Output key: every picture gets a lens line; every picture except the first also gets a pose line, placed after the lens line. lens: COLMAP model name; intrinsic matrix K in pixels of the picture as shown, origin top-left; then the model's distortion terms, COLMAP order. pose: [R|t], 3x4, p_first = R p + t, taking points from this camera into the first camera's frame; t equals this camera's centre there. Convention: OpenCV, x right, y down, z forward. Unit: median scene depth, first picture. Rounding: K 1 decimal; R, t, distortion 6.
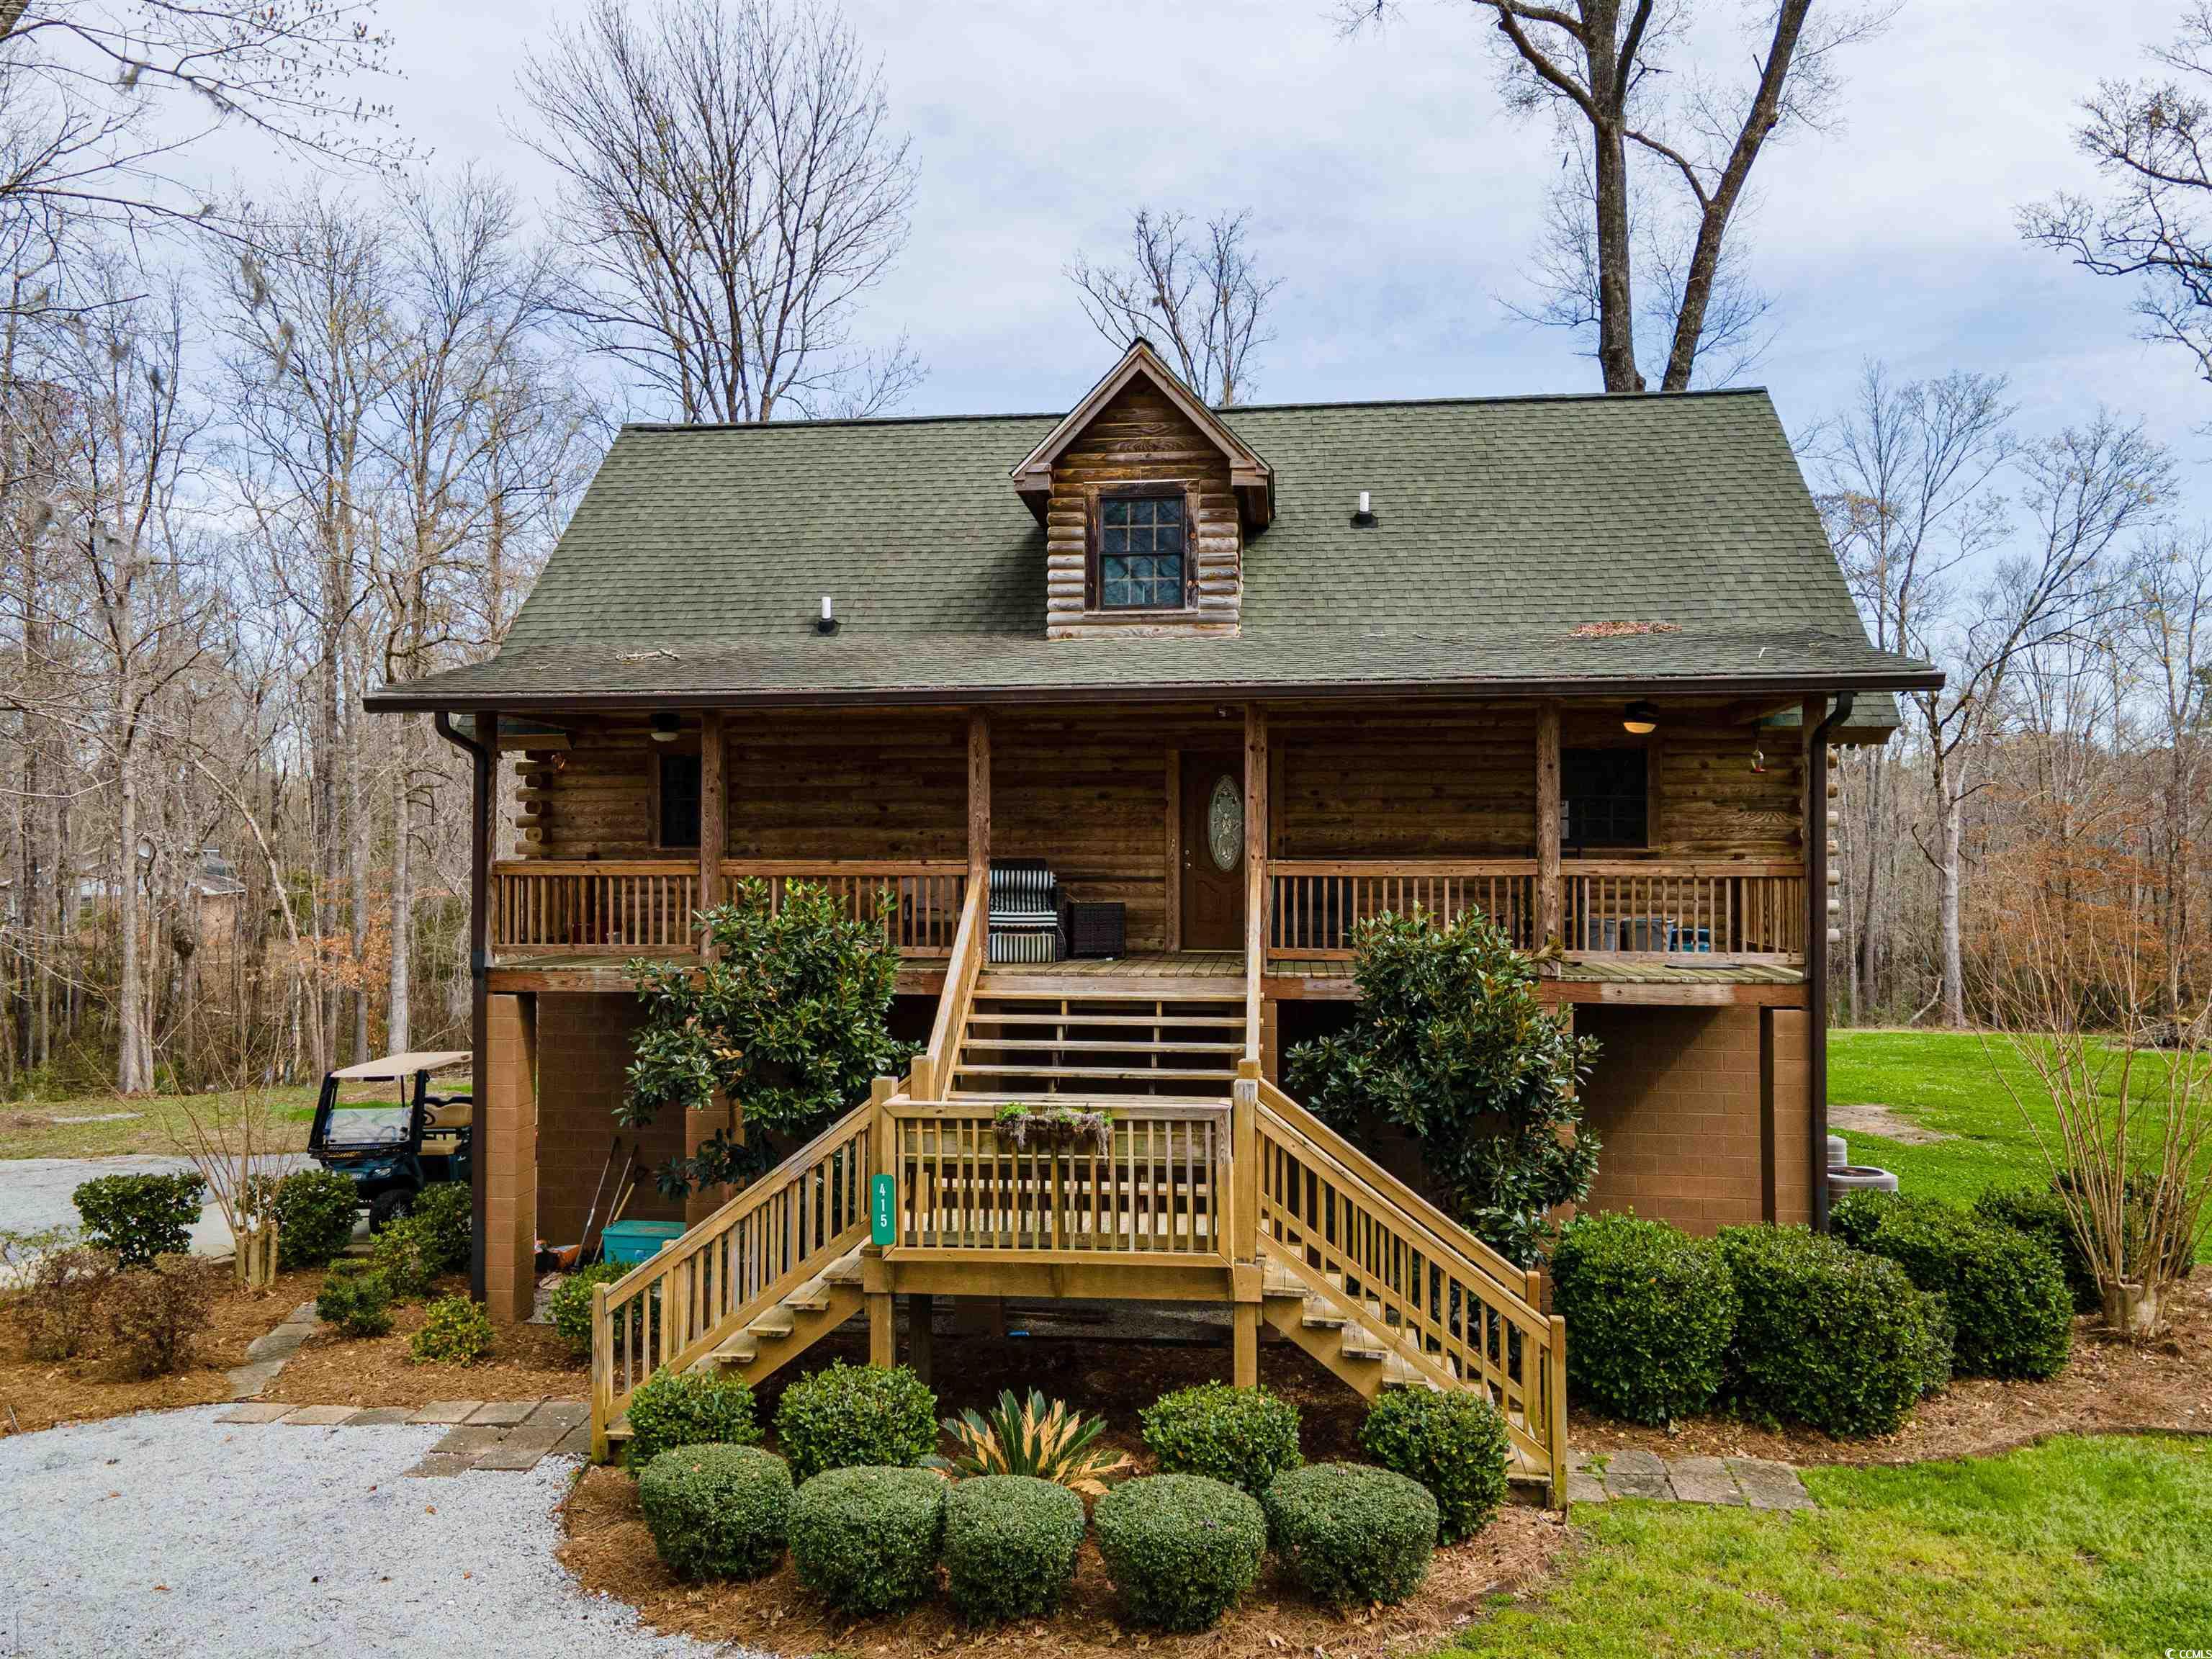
lens RADIAL K [[1607.4, 0, 1112.2], [0, 1607.4, 837.6], [0, 0, 1]] dist [0.055070, -0.005422]
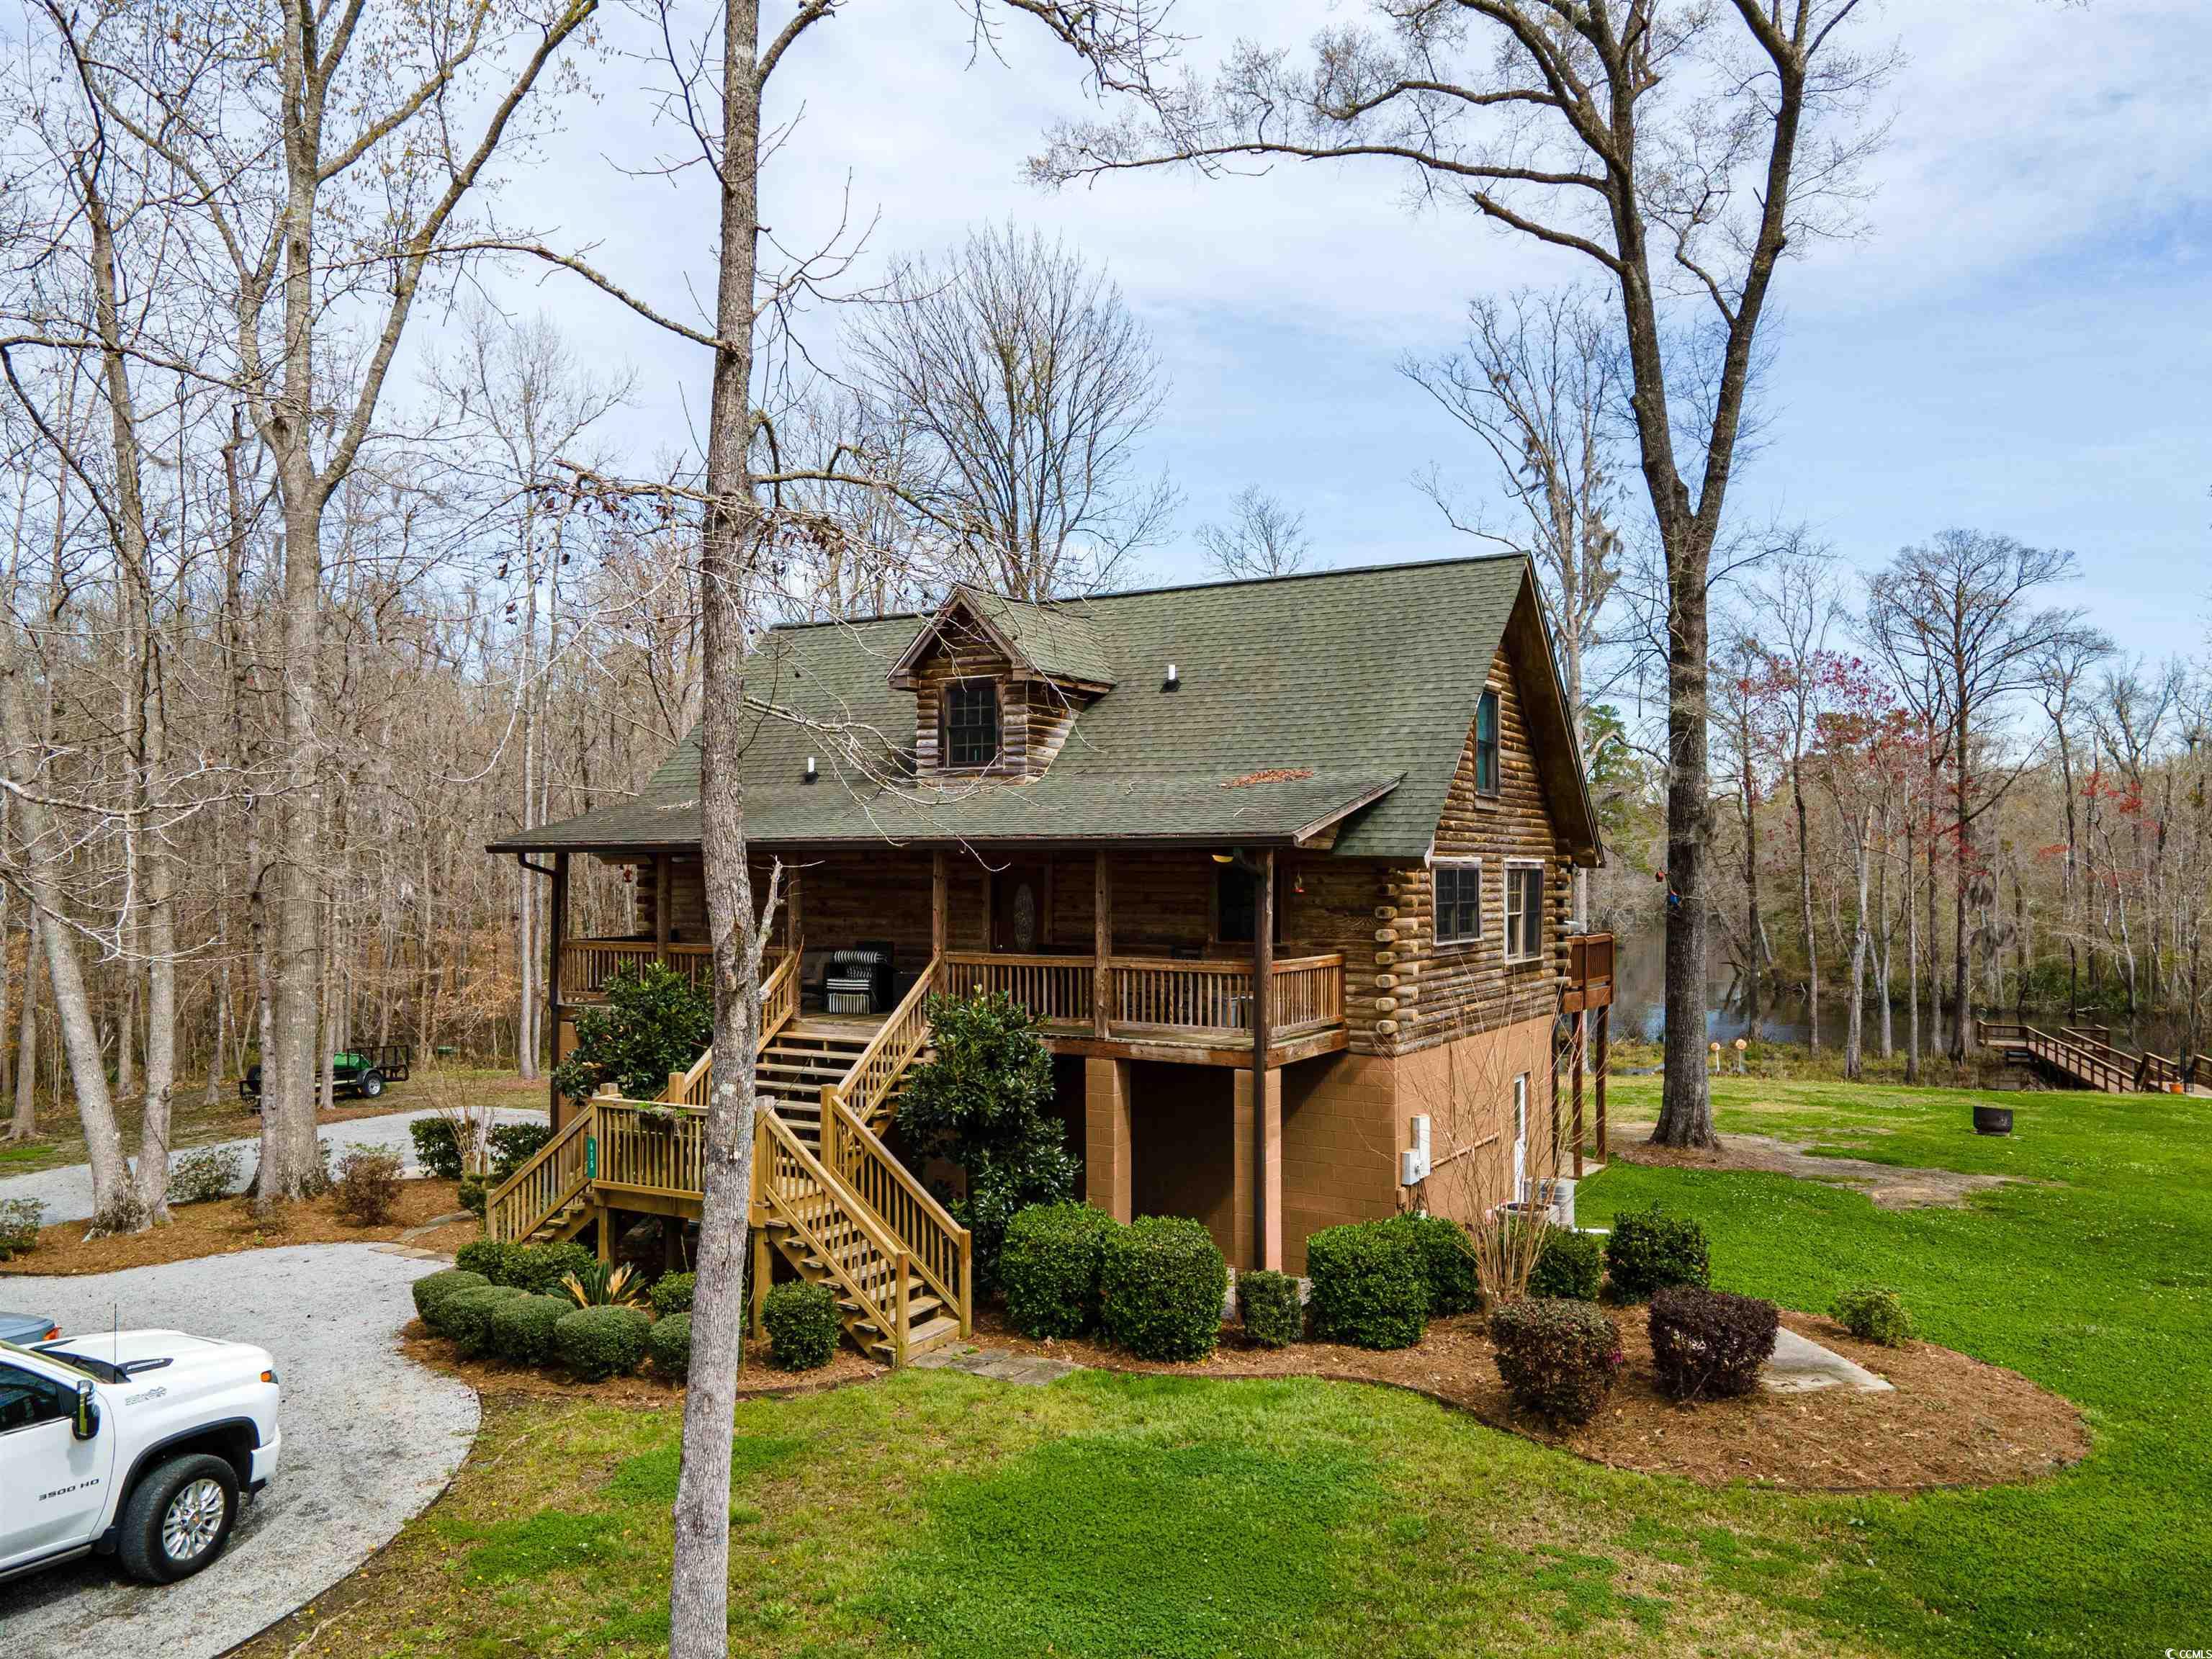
lens RADIAL K [[1607.4, 0, 1112.2], [0, 1607.4, 837.6], [0, 0, 1]] dist [0.055070, -0.005422]
pose [[0.917091, -0.005318, -0.398643, 0.705148], [0.003096, 0.999976, -0.006217, -0.069794], [0.398666, 0.004468, 0.917085, -0.258135]]
